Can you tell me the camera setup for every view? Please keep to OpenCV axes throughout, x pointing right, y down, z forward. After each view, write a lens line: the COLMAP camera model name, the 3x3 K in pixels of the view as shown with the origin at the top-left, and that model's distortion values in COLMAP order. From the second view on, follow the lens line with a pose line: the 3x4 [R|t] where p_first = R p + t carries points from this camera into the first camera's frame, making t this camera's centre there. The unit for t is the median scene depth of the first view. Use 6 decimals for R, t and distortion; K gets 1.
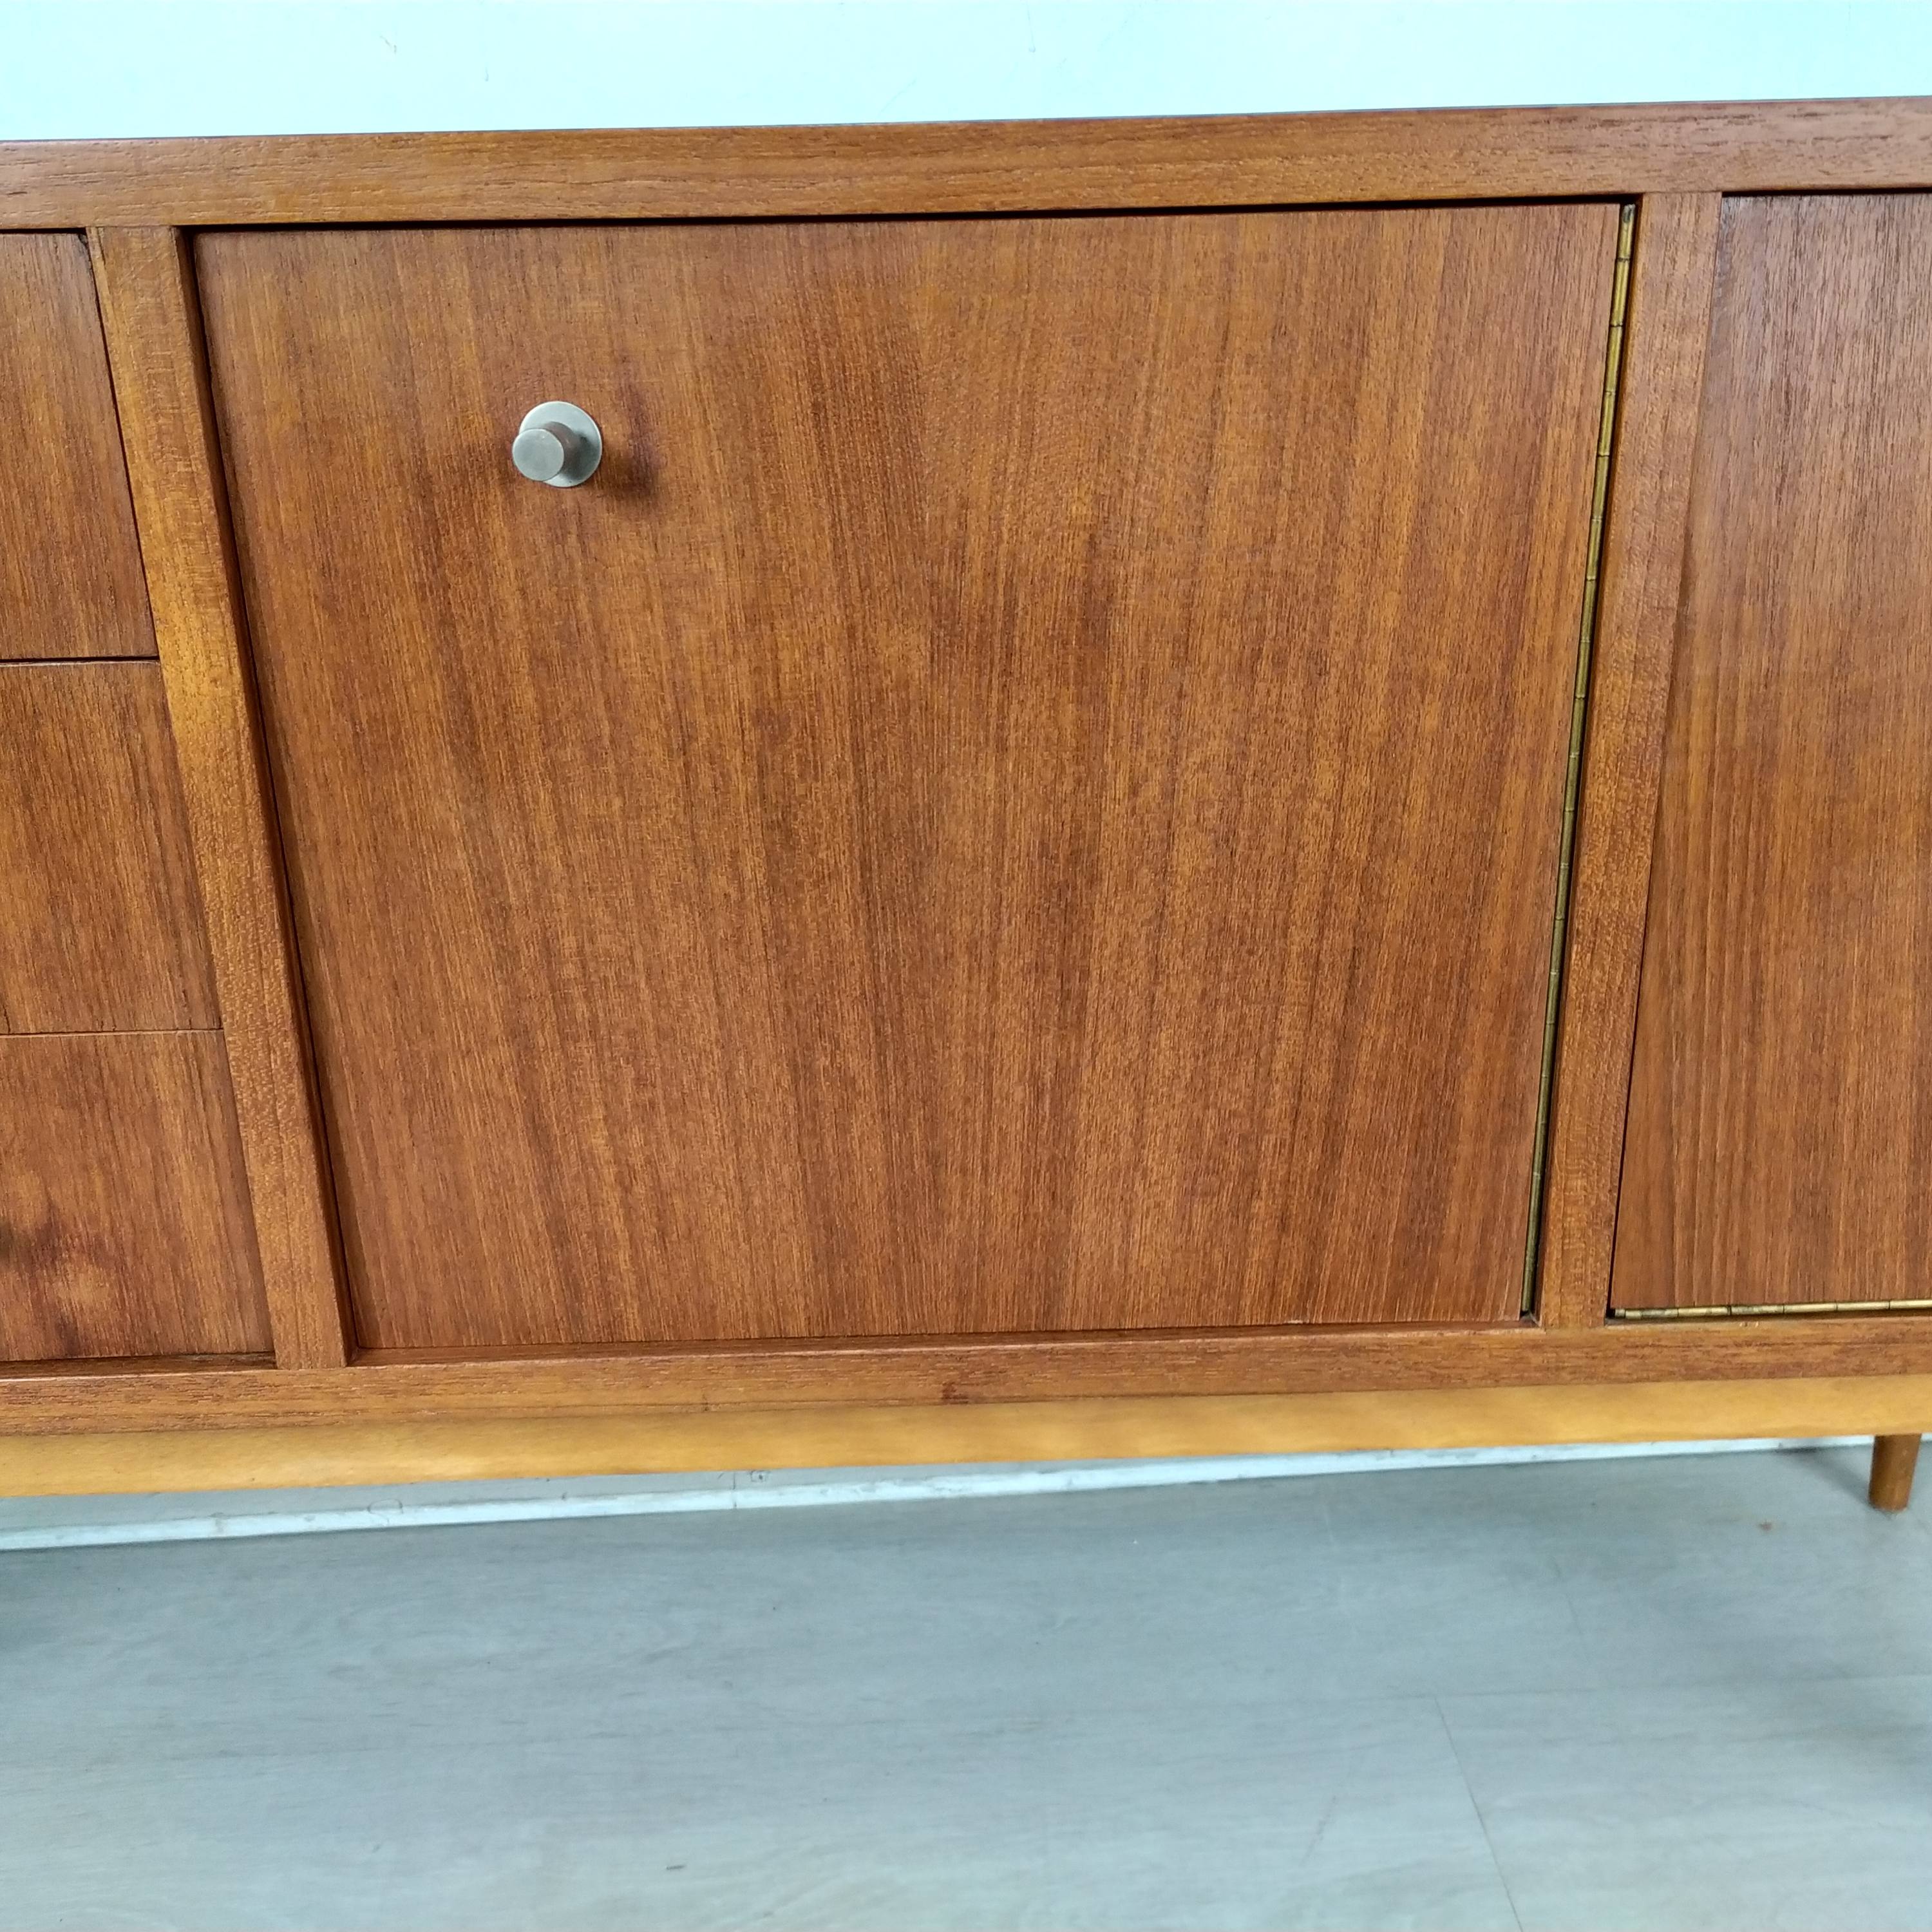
lens RADIAL K [[1979.0, 0, 1002.6], [0, 1979.0, 992.3], [0, 0, 1]] dist [0.047436, -0.029795]
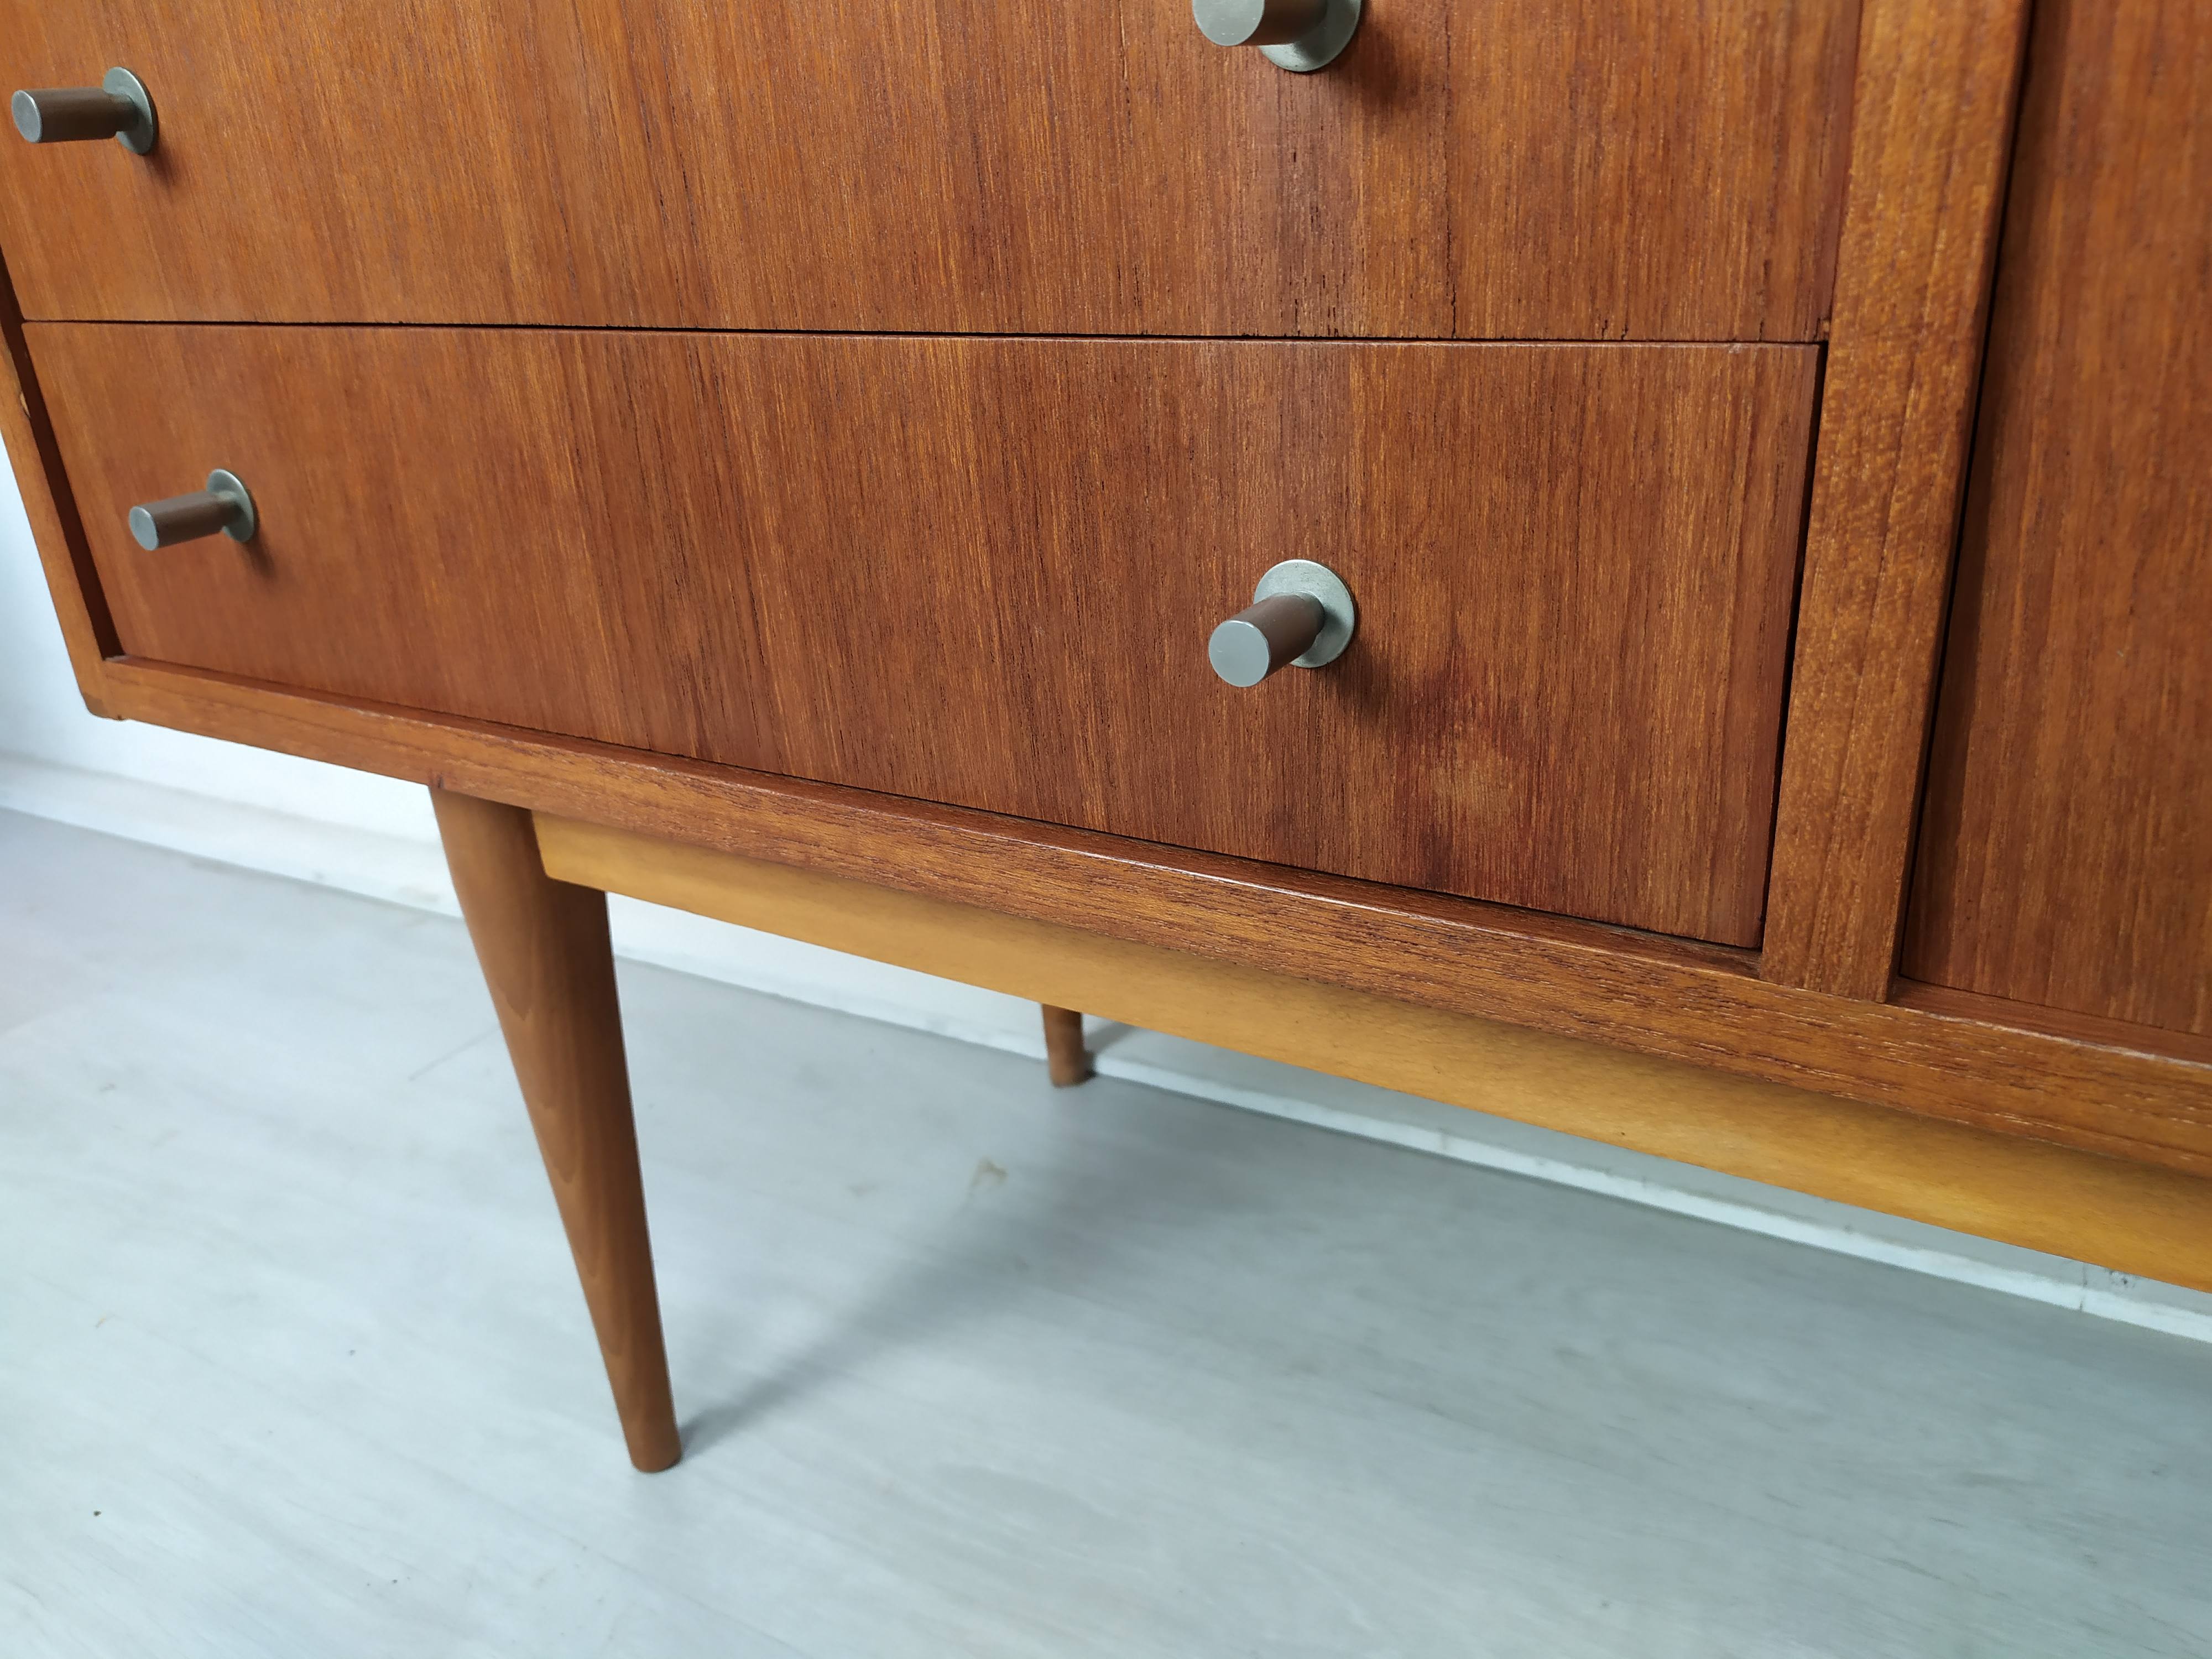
lens RADIAL K [[1681.6, 0, 1119.8], [0, 1681.6, 834.8], [0, 0, 1]] dist [0.049707, -0.081683]
pose [[0.843228, 0.183016, -0.505443, -0.300809], [-0.149093, 0.982995, 0.107201, 0.131947], [0.516467, -0.015037, 0.856175, 0.515343]]
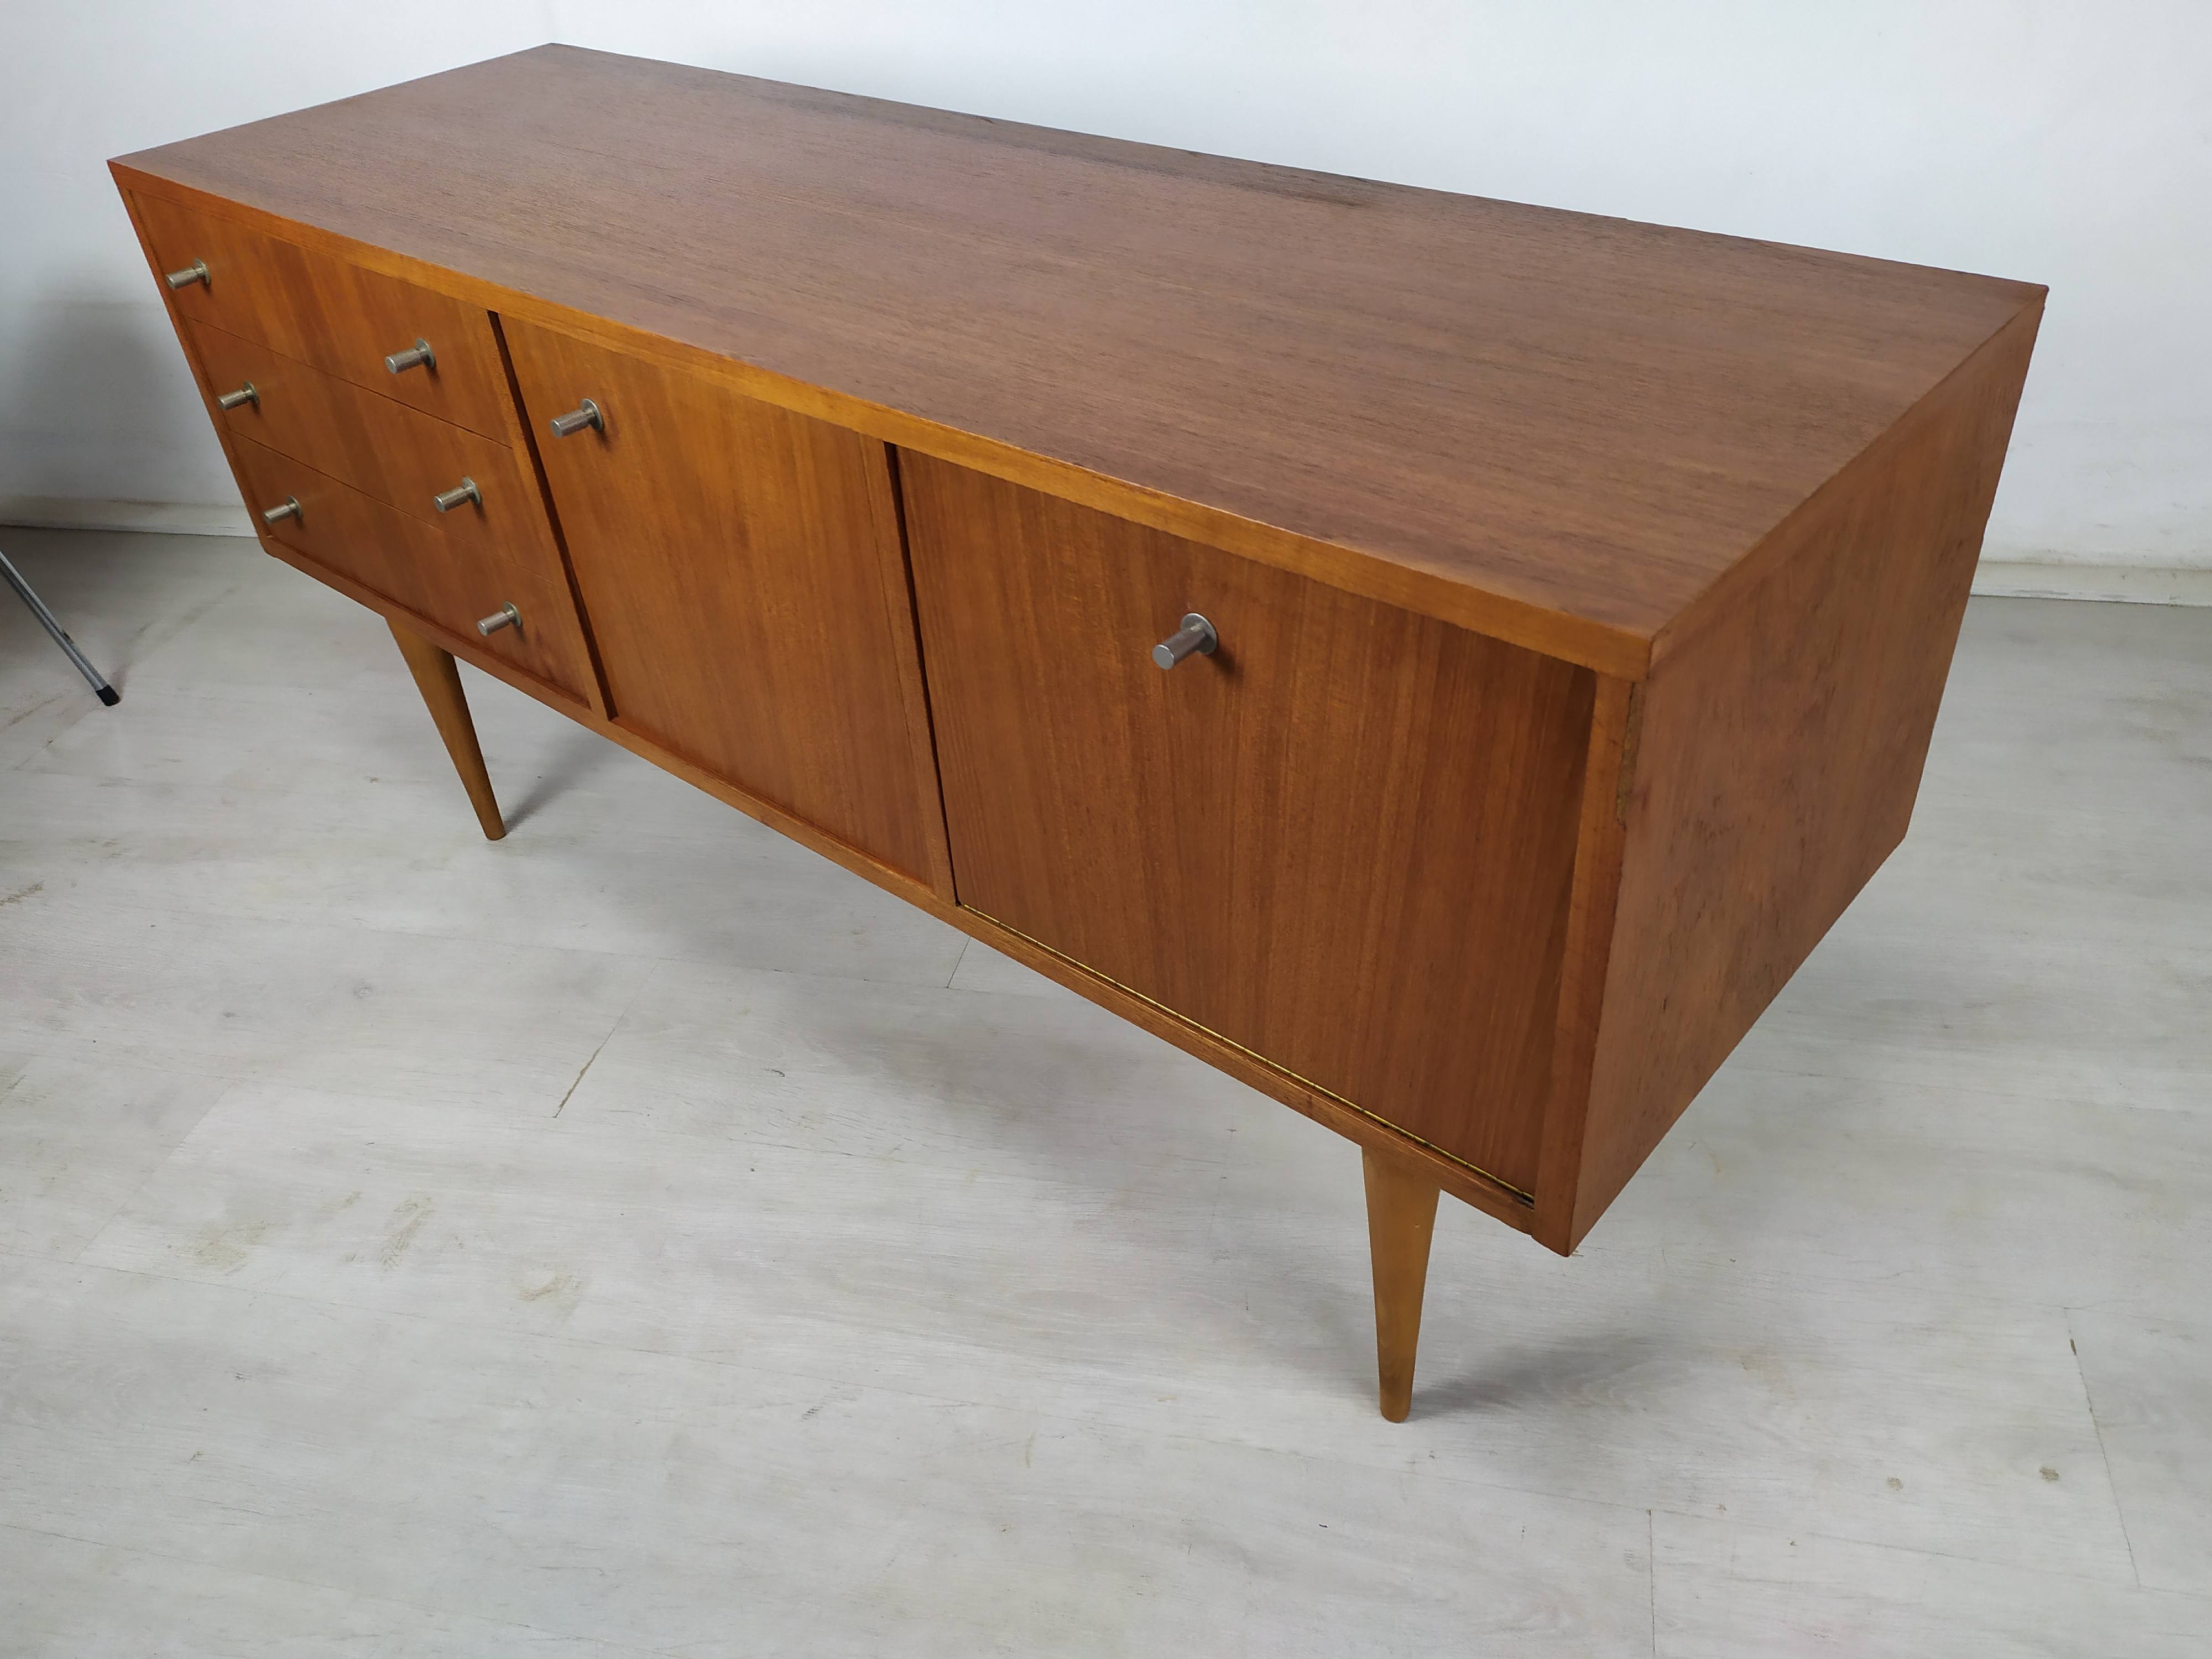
lens RADIAL K [[1697.7, 0, 1107.7], [0, 1697.7, 841.4], [0, 0, 1]] dist [0.059279, -0.066369]
pose [[0.734046, 0.381960, -0.561500, 1.538247], [-0.180498, 0.906826, 0.380904, -0.669883], [0.654673, -0.178252, 0.734595, -0.228897]]
